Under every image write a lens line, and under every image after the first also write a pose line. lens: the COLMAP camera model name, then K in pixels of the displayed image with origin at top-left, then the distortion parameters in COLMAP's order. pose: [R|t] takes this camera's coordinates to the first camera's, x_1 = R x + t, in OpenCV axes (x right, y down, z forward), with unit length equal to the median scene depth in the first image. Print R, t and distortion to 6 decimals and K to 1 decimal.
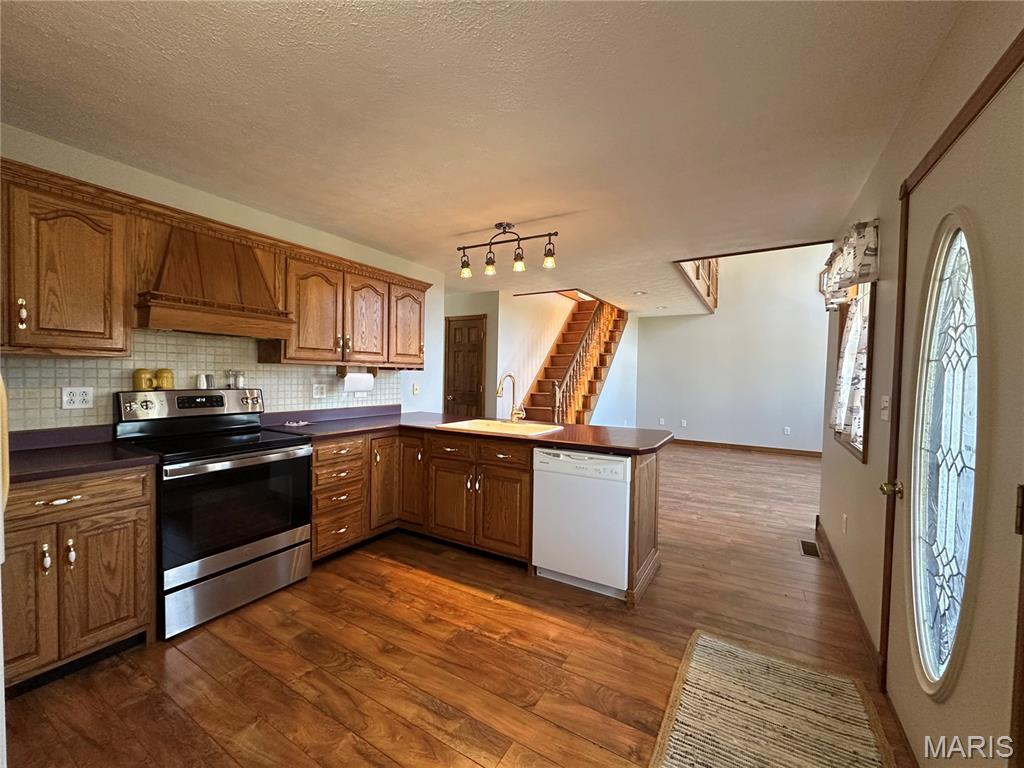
lens RADIAL K [[407.6, 0, 512.0], [0, 407.6, 384.0], [0, 0, 1]] dist [-0.003802, 0.000589]
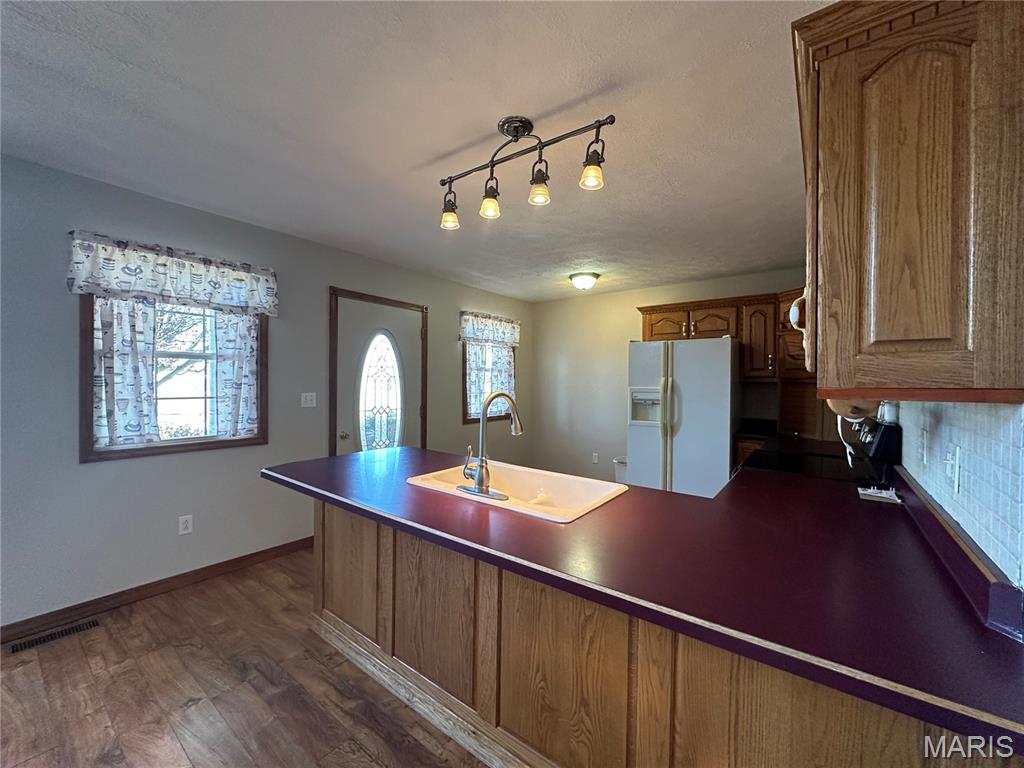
lens RADIAL K [[407.6, 0, 512.0], [0, 407.6, 384.0], [0, 0, 1]] dist [-0.003802, 0.000589]
pose [[-0.993607, -0.028625, 0.109205, -0.081620], [-0.024710, 0.999008, 0.037035, -0.056111], [-0.110157, 0.034100, -0.993329, 1.541556]]
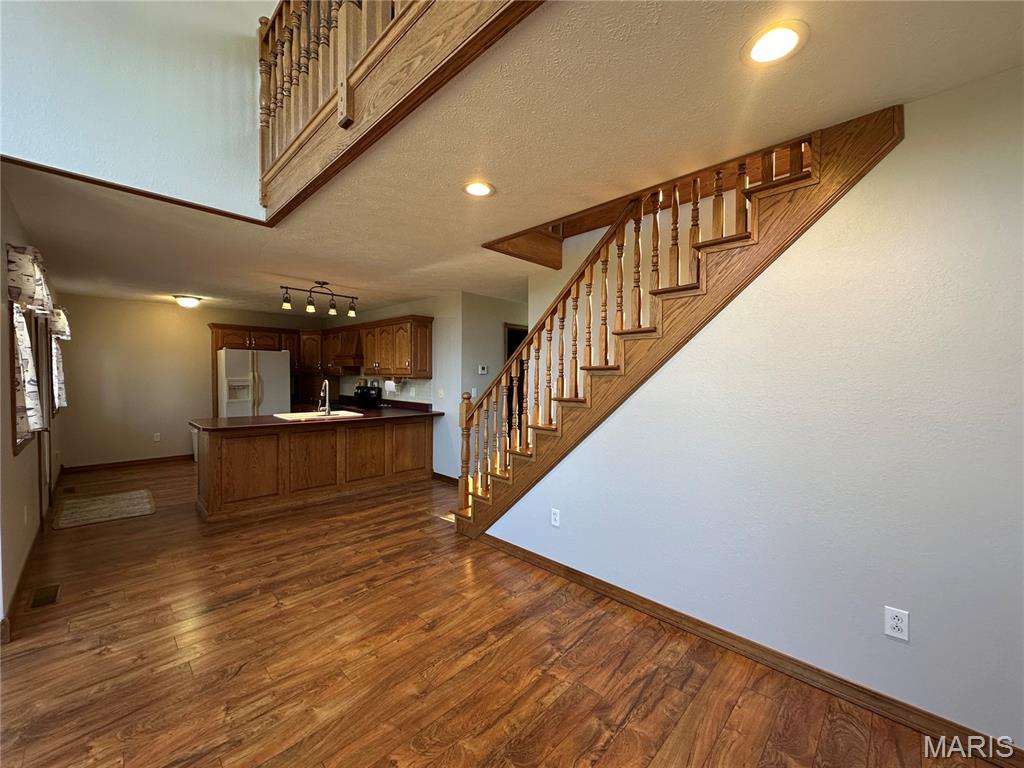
lens RADIAL K [[407.6, 0, 512.0], [0, 407.6, 384.0], [0, 0, 1]] dist [-0.003802, 0.000589]
pose [[-0.230465, 0.002077, -0.973078, 1.269462], [-0.037236, 0.999246, 0.010952, -0.053649], [0.972368, 0.038757, -0.230214, 2.016399]]
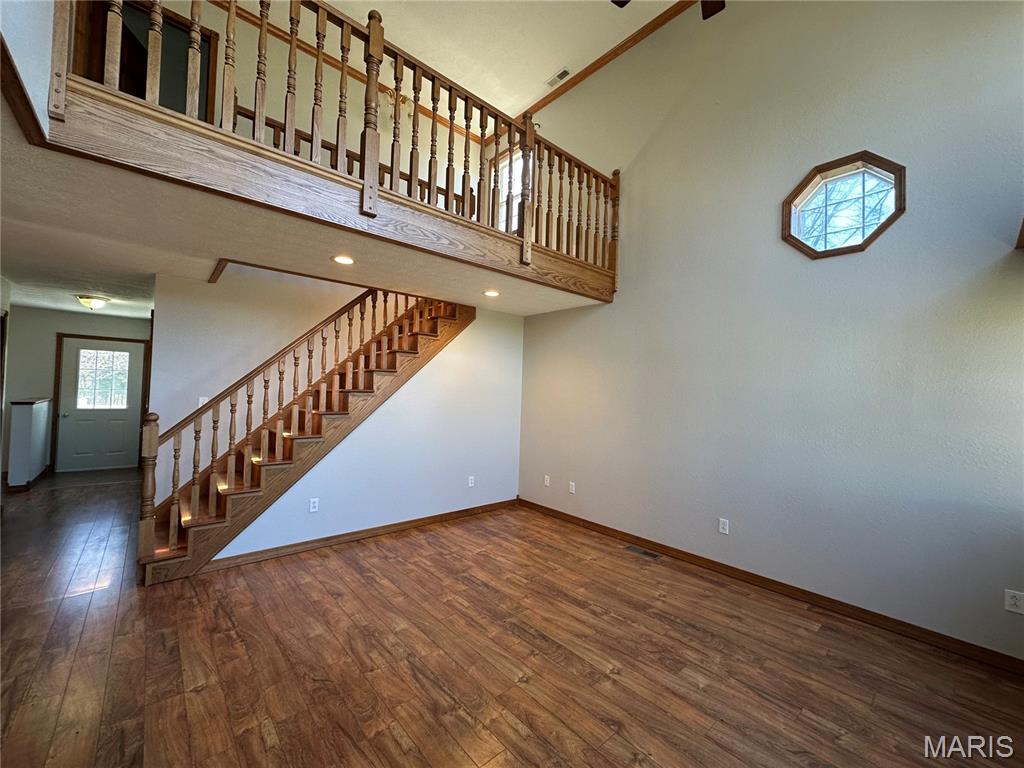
lens RADIAL K [[407.6, 0, 512.0], [0, 407.6, 384.0], [0, 0, 1]] dist [-0.003802, 0.000589]
pose [[0.953009, 0.008578, -0.302820, 1.259965], [-0.025126, 0.998393, -0.050793, -0.053820], [0.301898, 0.056015, 0.951693, 0.968137]]
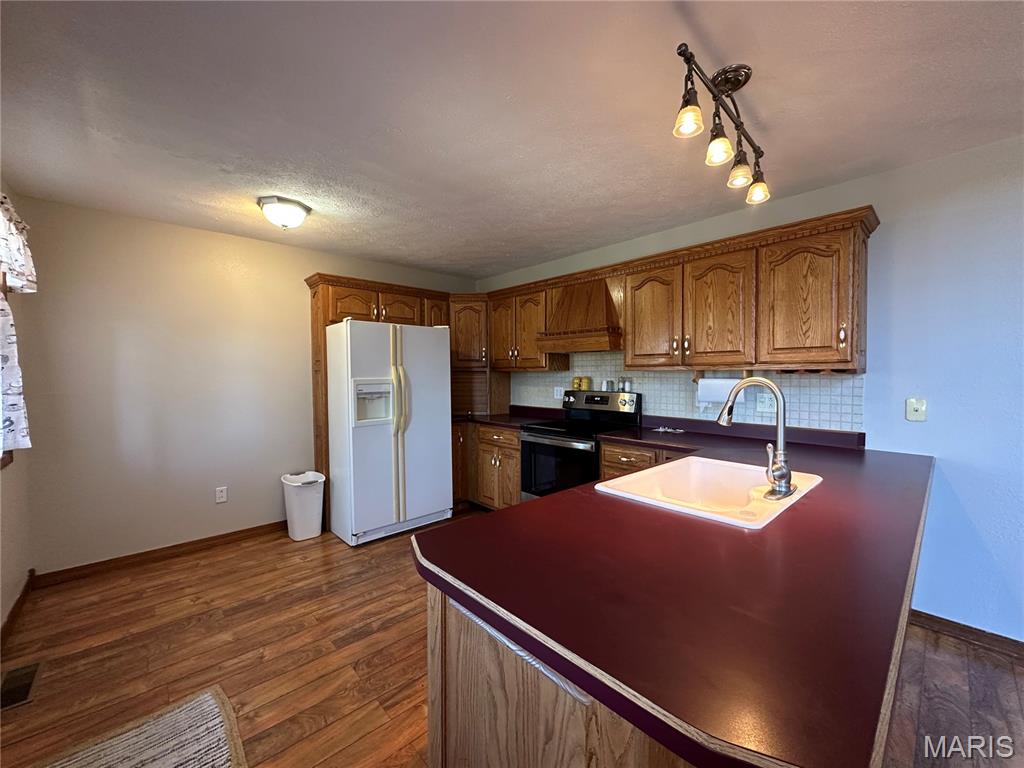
lens RADIAL K [[412.0, 0, 513.4], [0, 412.0, 383.7], [0, 0, 1]] dist [-0.000642, 0.000216]
pose [[-0.281864, 0.006233, -0.959434, 0.530634], [-0.025682, 0.999572, 0.014038, -0.019312], [0.959111, 0.028597, -0.281583, 0.888346]]
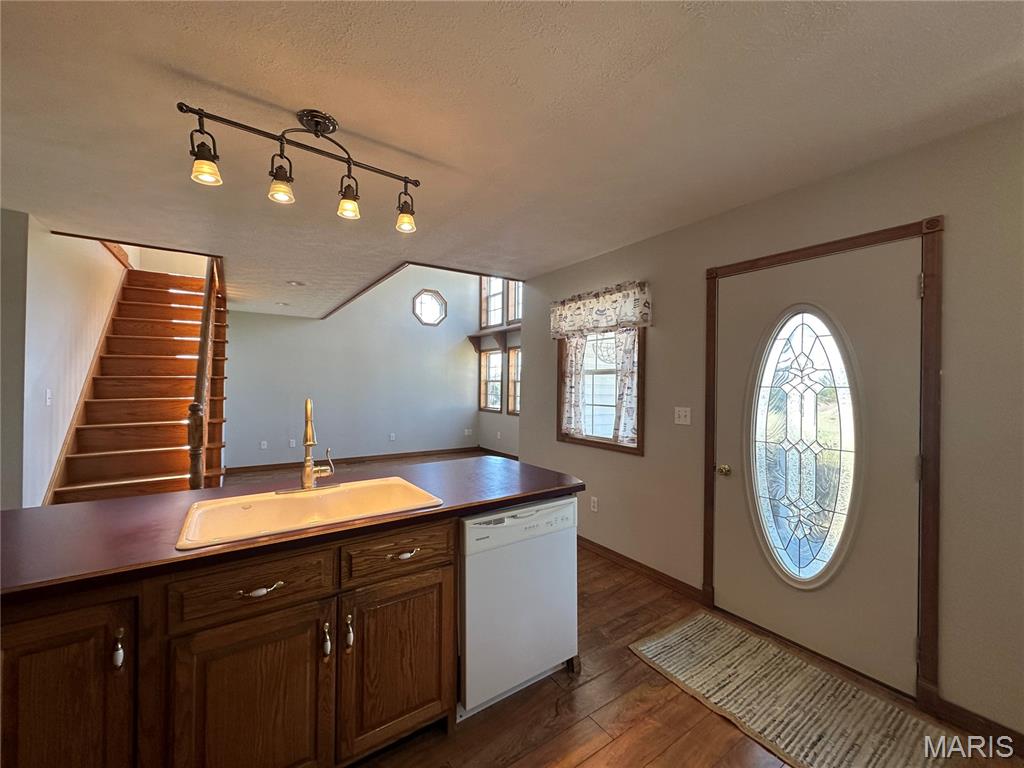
lens RADIAL K [[407.6, 0, 512.0], [0, 407.6, 384.0], [0, 0, 1]] dist [-0.003802, 0.000589]
pose [[0.417826, -0.009745, 0.908475, -0.389803], [0.023273, 0.999729, 0.000020, -0.040730], [-0.908229, 0.021134, 0.417940, 0.548545]]
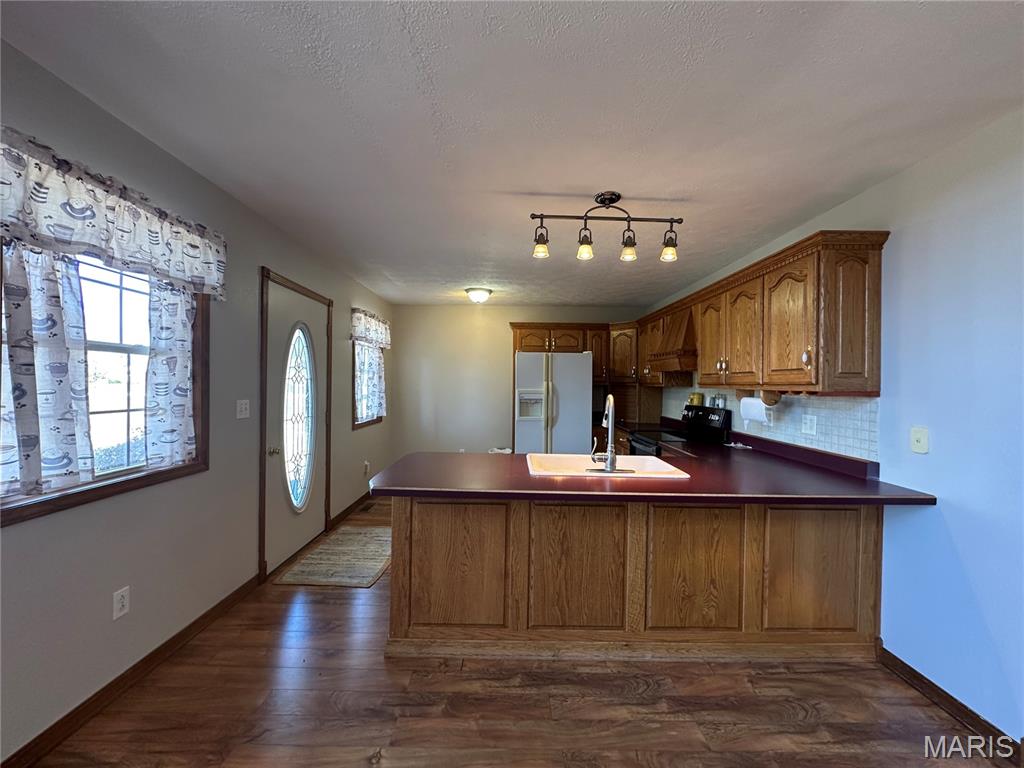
lens RADIAL K [[407.6, 0, 512.0], [0, 407.6, 384.0], [0, 0, 1]] dist [-0.003802, 0.000589]
pose [[-0.854699, -0.029518, -0.518284, 0.501087], [-0.042724, 0.998995, 0.013560, -0.047894], [0.517362, 0.033733, -0.855101, 1.535146]]
